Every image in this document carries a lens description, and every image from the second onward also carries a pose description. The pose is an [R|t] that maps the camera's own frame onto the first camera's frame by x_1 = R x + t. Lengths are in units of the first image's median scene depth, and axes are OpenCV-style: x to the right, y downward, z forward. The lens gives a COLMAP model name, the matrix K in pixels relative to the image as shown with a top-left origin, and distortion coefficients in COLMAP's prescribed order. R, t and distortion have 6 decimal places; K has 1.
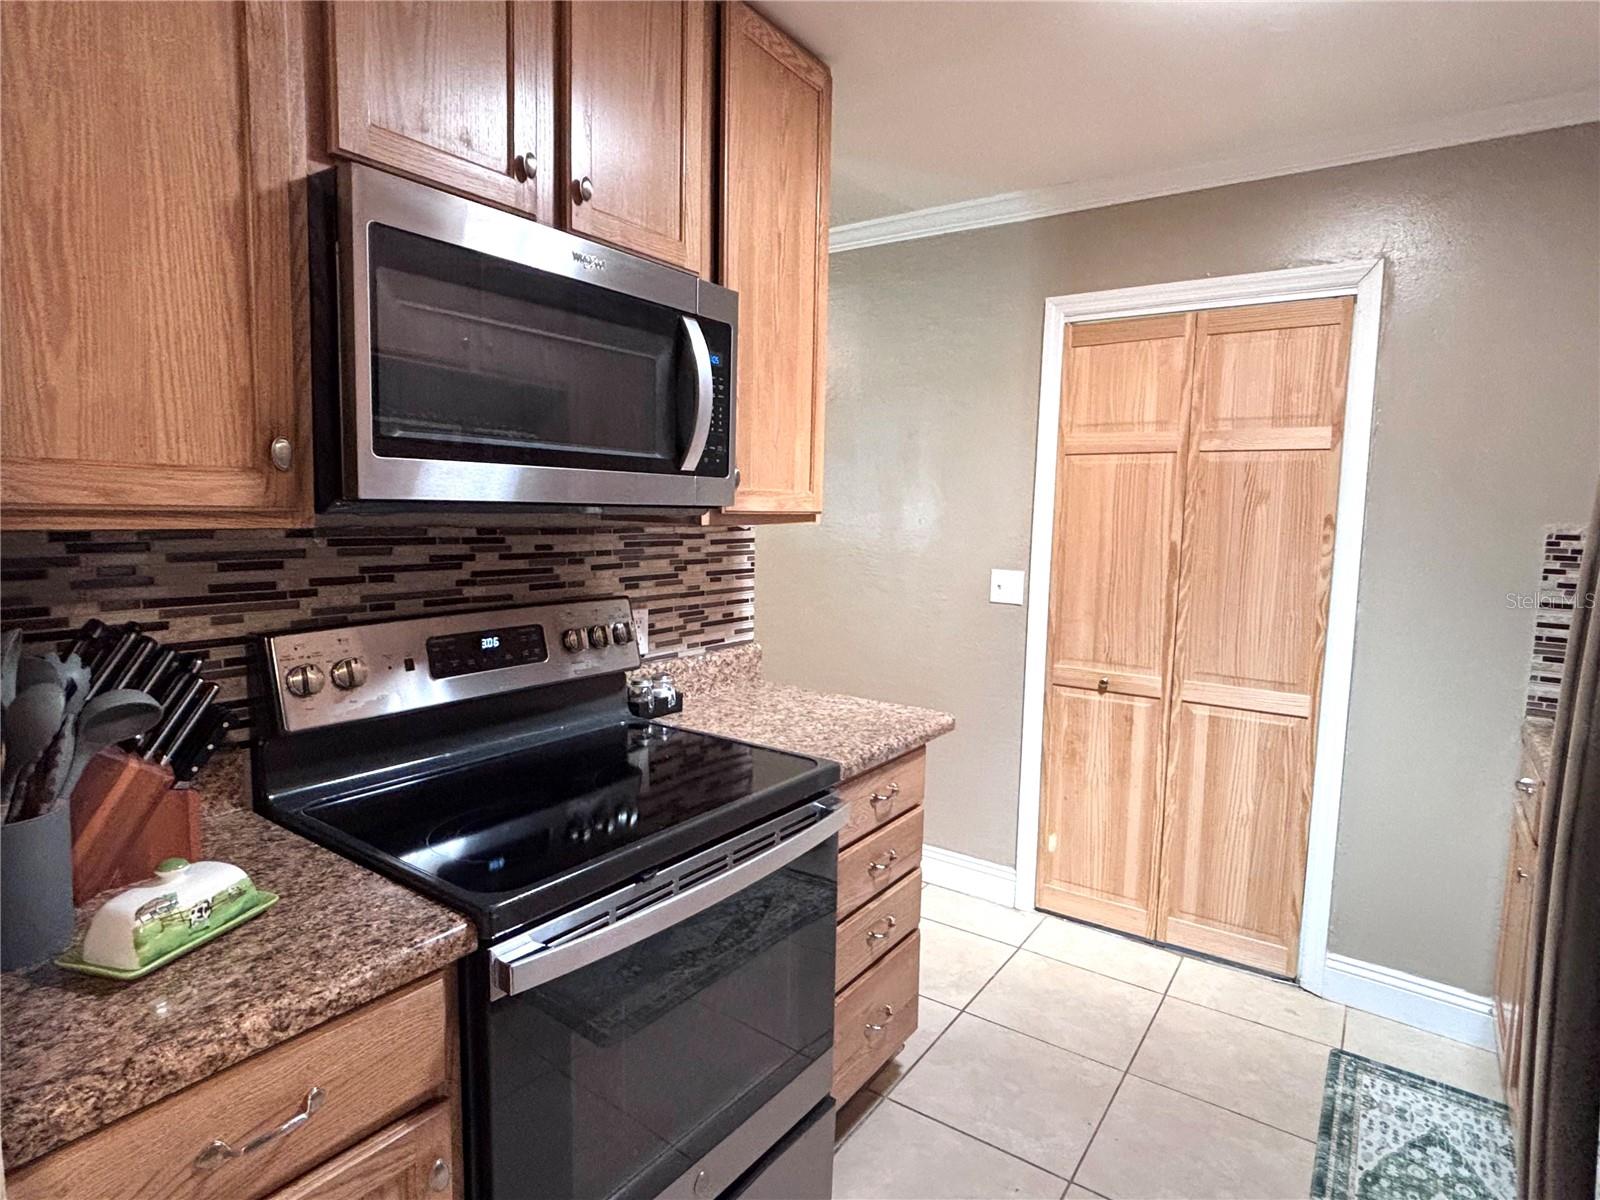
lens RADIAL K [[868.0, 0, 800.0], [0, 868.0, 600.0], [0, 0, 1]] dist [0.019499, -0.000864]
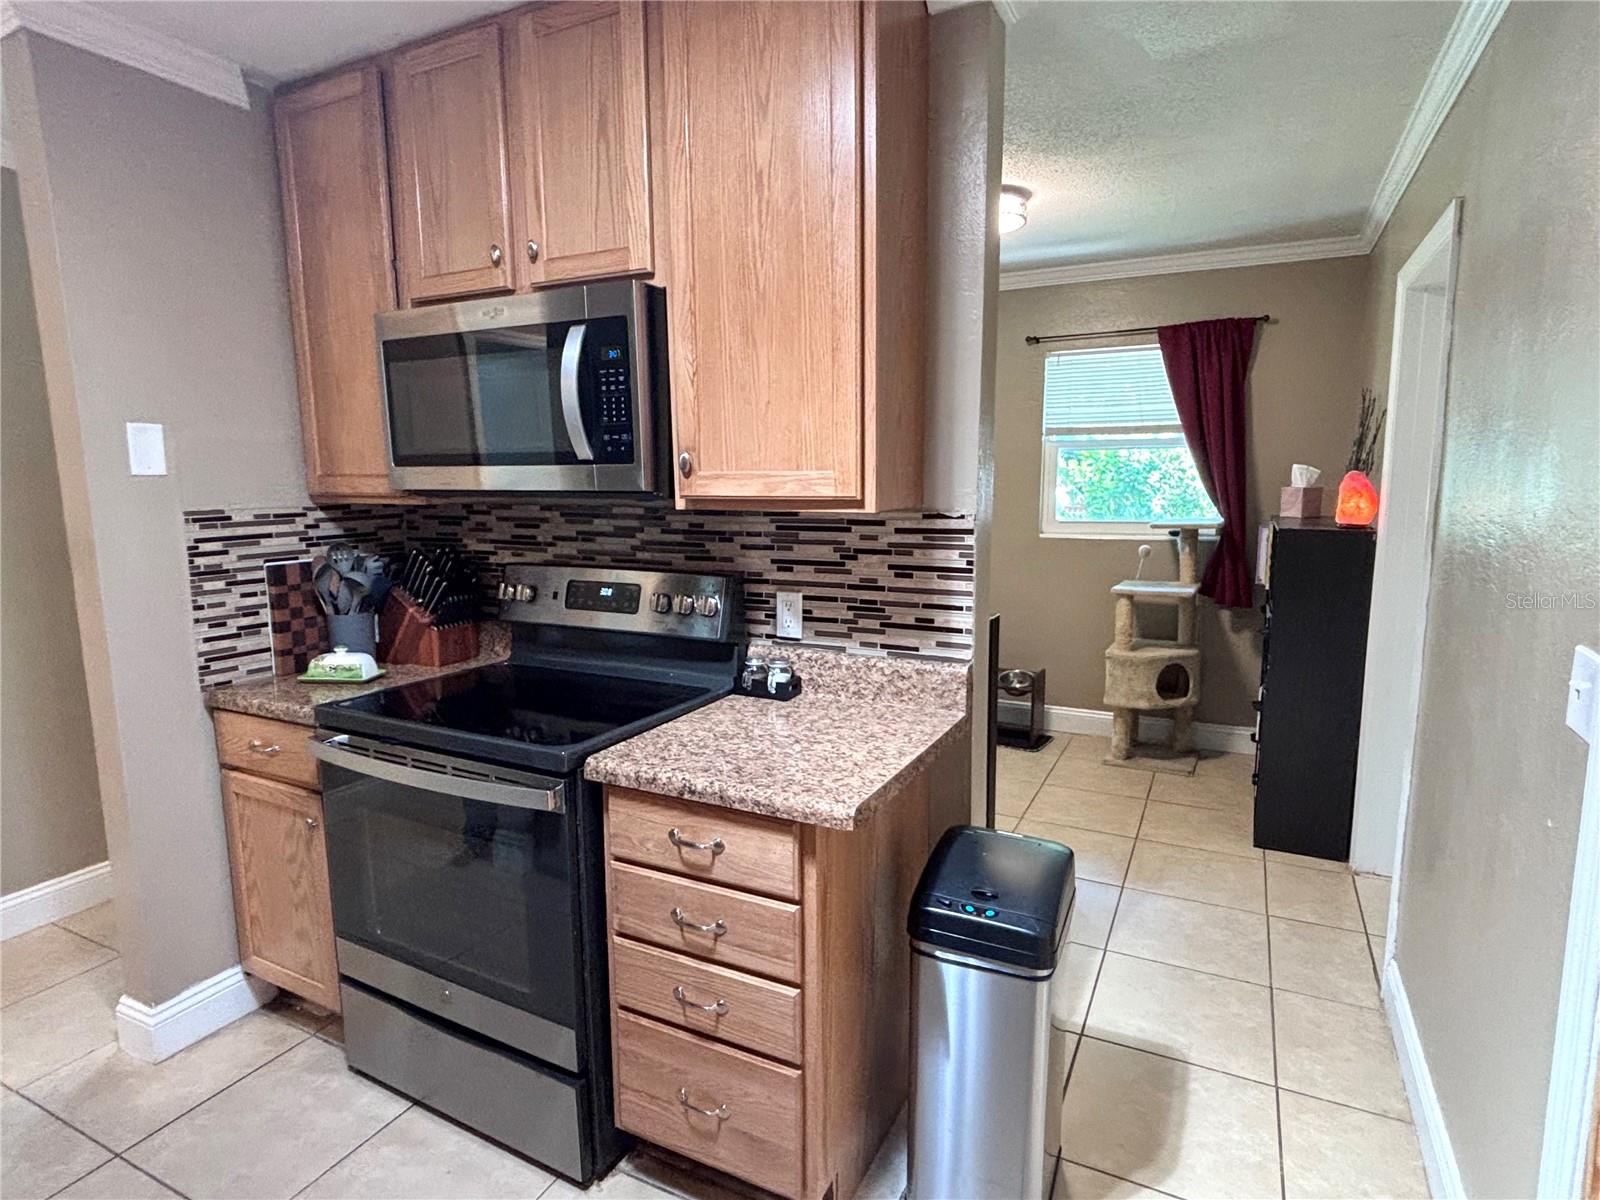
lens RADIAL K [[868.0, 0, 800.0], [0, 868.0, 600.0], [0, 0, 1]] dist [0.019499, -0.000864]
pose [[0.136107, 0.124957, -0.982782, 0.799355], [-0.096165, 0.988995, 0.112429, -0.094018], [0.986016, 0.079207, 0.146626, 0.857007]]
